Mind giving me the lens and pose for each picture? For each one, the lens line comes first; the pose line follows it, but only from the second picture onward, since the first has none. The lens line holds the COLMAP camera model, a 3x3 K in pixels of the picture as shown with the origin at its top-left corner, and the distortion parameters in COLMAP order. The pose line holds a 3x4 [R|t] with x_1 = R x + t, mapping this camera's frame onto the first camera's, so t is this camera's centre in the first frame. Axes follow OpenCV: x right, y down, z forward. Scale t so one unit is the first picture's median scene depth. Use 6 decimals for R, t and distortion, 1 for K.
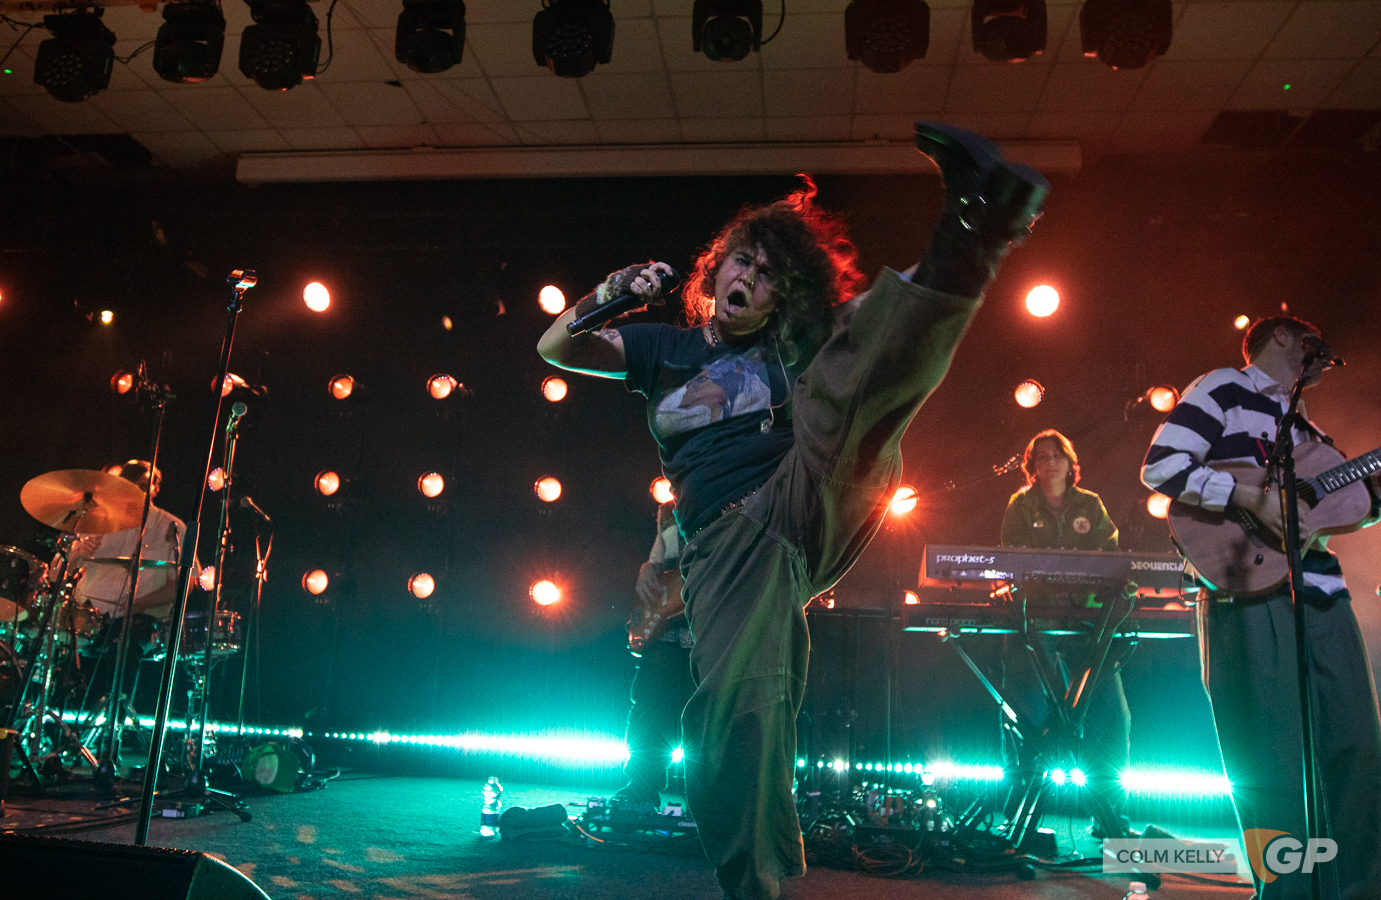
lens RADIAL K [[1070.2, 0, 659.2], [0, 1070.2, 421.2], [0, 0, 1]] dist [-0.038065, 0.006580]
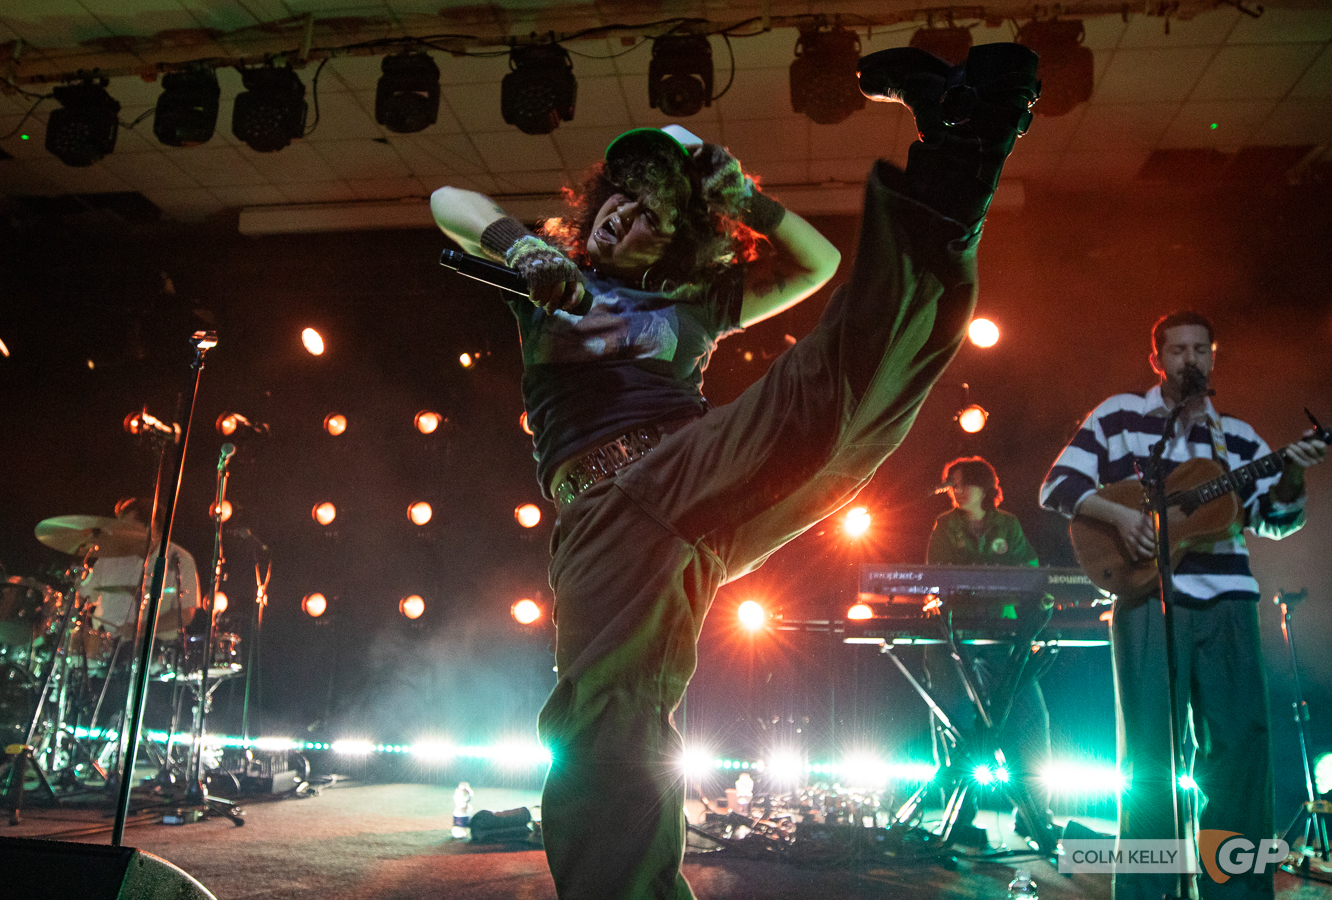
lens RADIAL K [[1017.2, 0, 647.6], [0, 1017.2, 444.6], [0, 0, 1]] dist [-0.036035, 0.001910]
pose [[0.999754, -0.018098, -0.012837, 0.039657], [0.018089, 0.999836, -0.000780, -0.006147], [0.012849, 0.000548, 0.999917, -0.026828]]
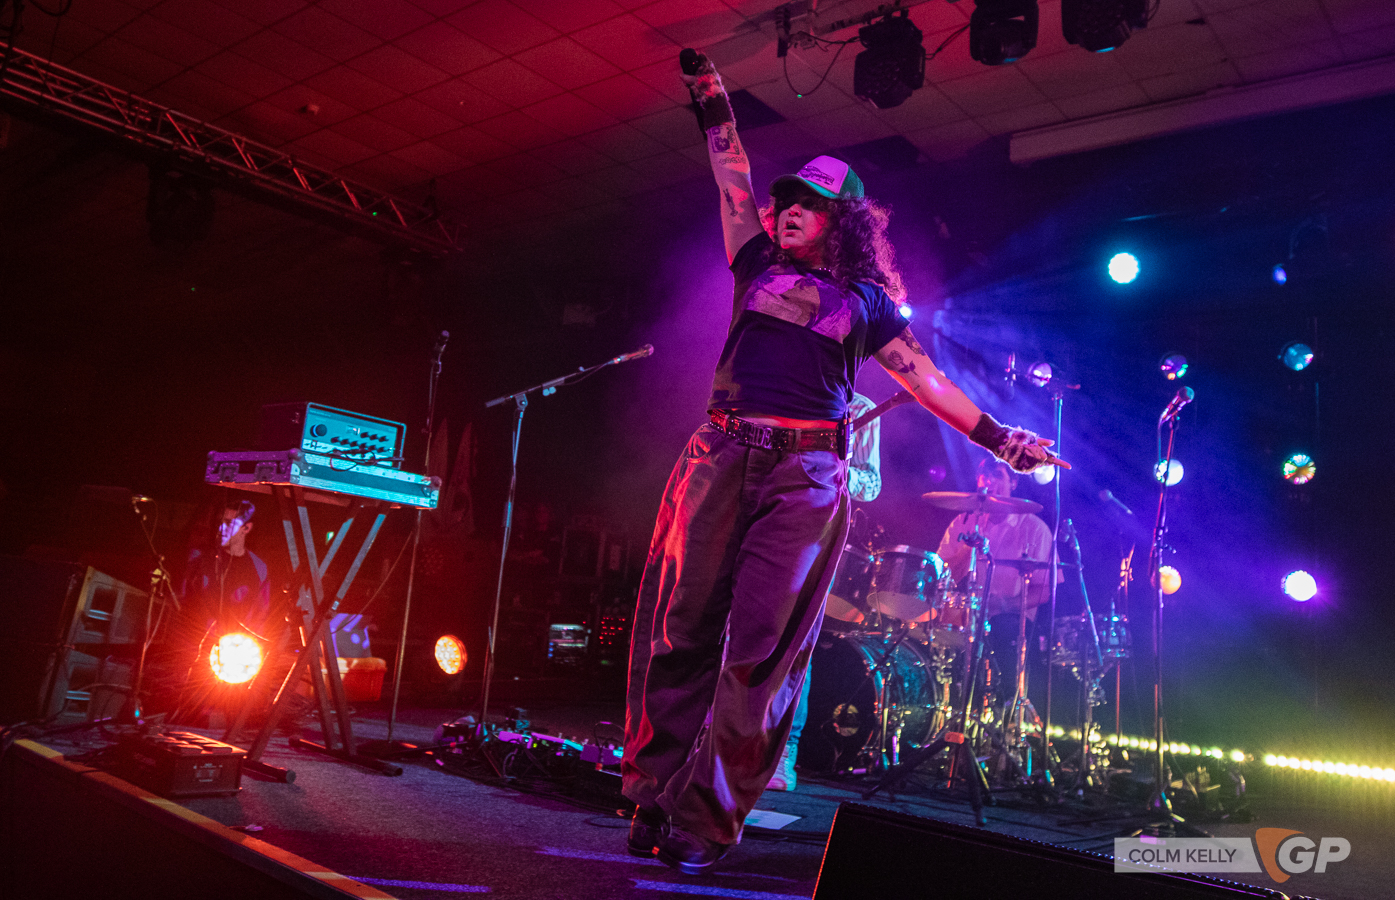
lens RADIAL K [[1090.2, 0, 700.5], [0, 1090.2, 402.4], [0, 0, 1]] dist [-0.051249, -0.004199]
pose [[0.843601, -0.066901, -0.532786, -0.201494], [0.066206, 0.997597, -0.020438, -0.010342], [0.532873, -0.018033, 0.846003, 0.014752]]
